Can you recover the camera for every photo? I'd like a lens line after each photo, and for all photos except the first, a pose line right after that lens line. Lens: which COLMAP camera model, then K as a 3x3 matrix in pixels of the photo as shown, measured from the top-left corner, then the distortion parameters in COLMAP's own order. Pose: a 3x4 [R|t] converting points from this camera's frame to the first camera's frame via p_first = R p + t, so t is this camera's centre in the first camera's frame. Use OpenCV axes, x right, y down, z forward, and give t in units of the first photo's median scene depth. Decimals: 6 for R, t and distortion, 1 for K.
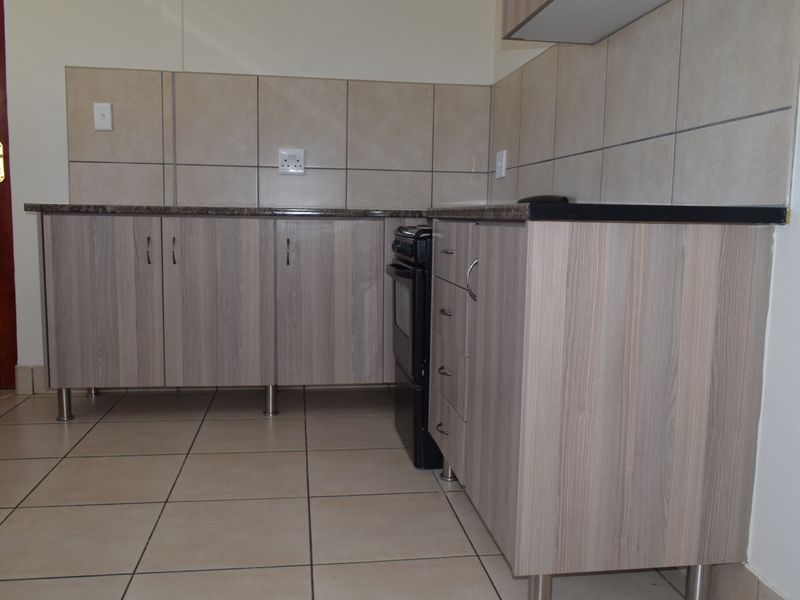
lens RADIAL K [[689.7, 0, 397.7], [0, 689.7, 301.0], [0, 0, 1]] dist [-0.014253, 0.002288]
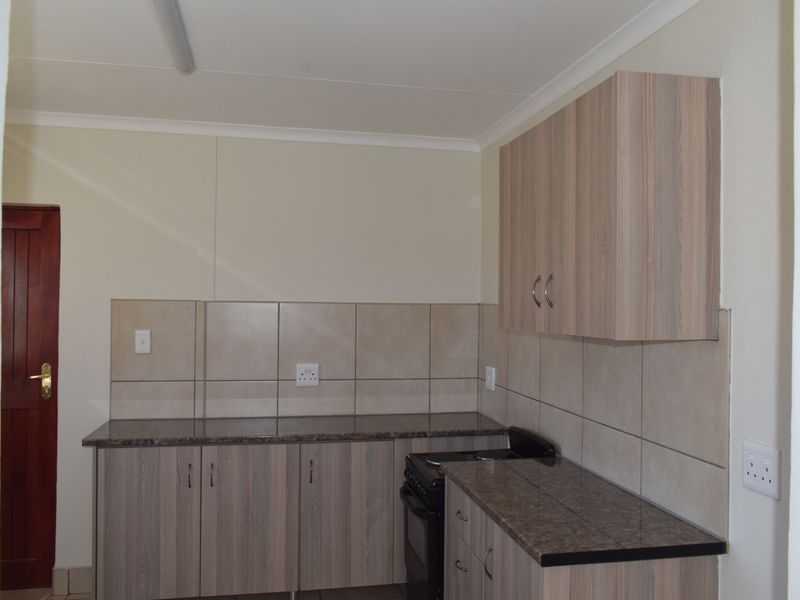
lens RADIAL K [[689.7, 0, 397.6], [0, 689.7, 302.2], [0, 0, 1]] dist [-0.014253, 0.002288]
pose [[0.998794, -0.006820, 0.048623, -0.069568], [0.012584, 0.992786, -0.119241, -0.214057], [-0.047459, 0.119710, 0.991674, -0.177498]]
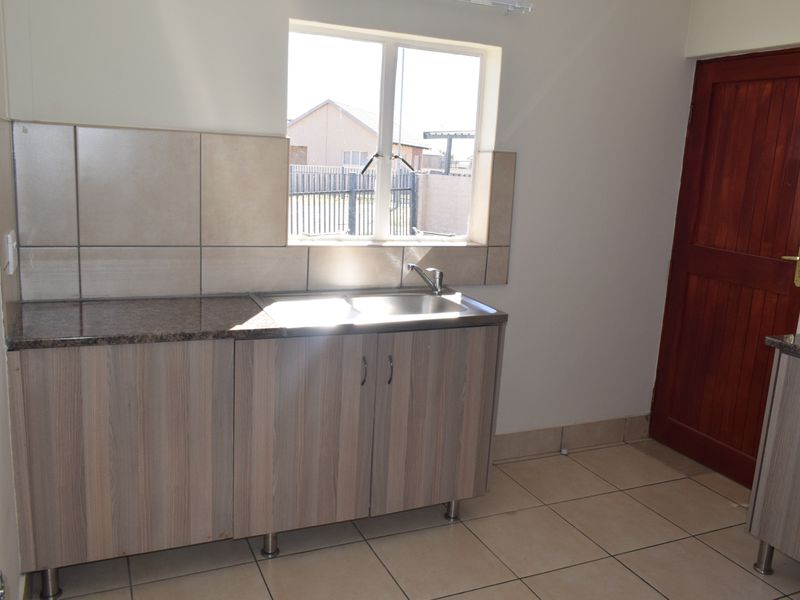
lens RADIAL K [[689.7, 0, 398.8], [0, 689.7, 303.2], [0, 0, 1]] dist [-0.014253, 0.002288]
pose [[0.278167, 0.191795, -0.941189, 0.164615], [-0.158061, 0.975644, 0.152102, -0.233765], [0.947438, 0.106456, 0.301707, 0.242042]]
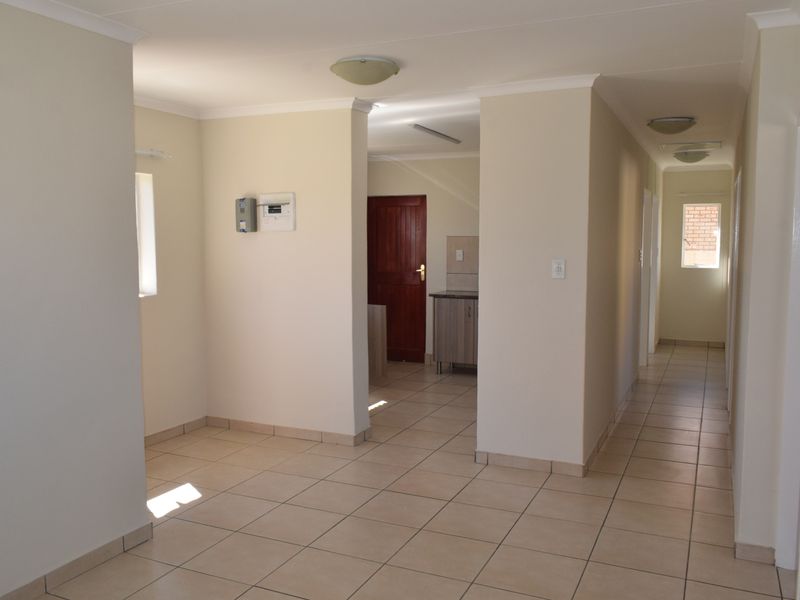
lens RADIAL K [[689.7, 0, 399.8], [0, 689.7, 300.5], [0, 0, 1]] dist [-0.014253, 0.002288]
pose [[0.841201, 0.030055, -0.539887, 0.827619], [-0.048634, 0.998613, -0.020184, -0.049245], [0.538531, 0.043236, 0.841495, -1.351579]]
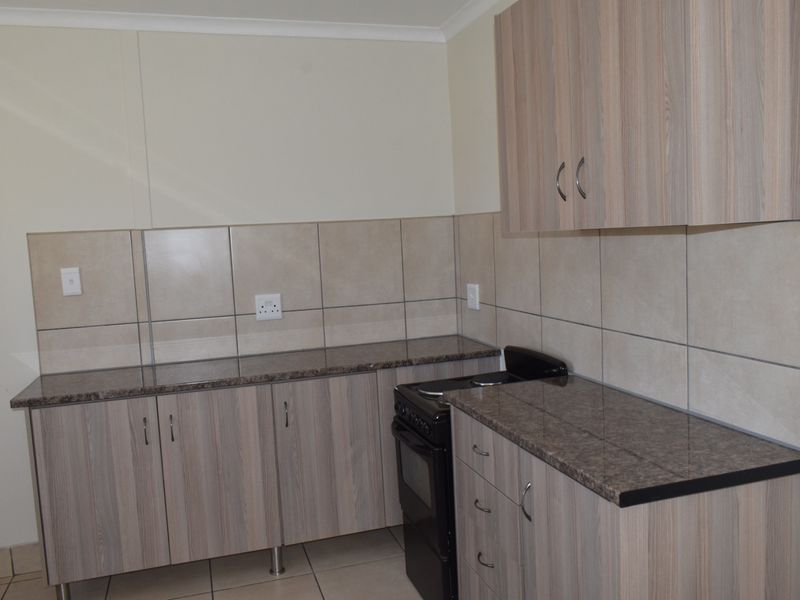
lens RADIAL K [[689.7, 0, 397.4], [0, 689.7, 300.2], [0, 0, 1]] dist [-0.014253, 0.002288]
pose [[0.985951, -0.080917, 0.146126, -0.133617], [0.084591, 0.996233, -0.019097, -0.206037], [-0.144030, 0.031190, 0.989082, -0.025152]]
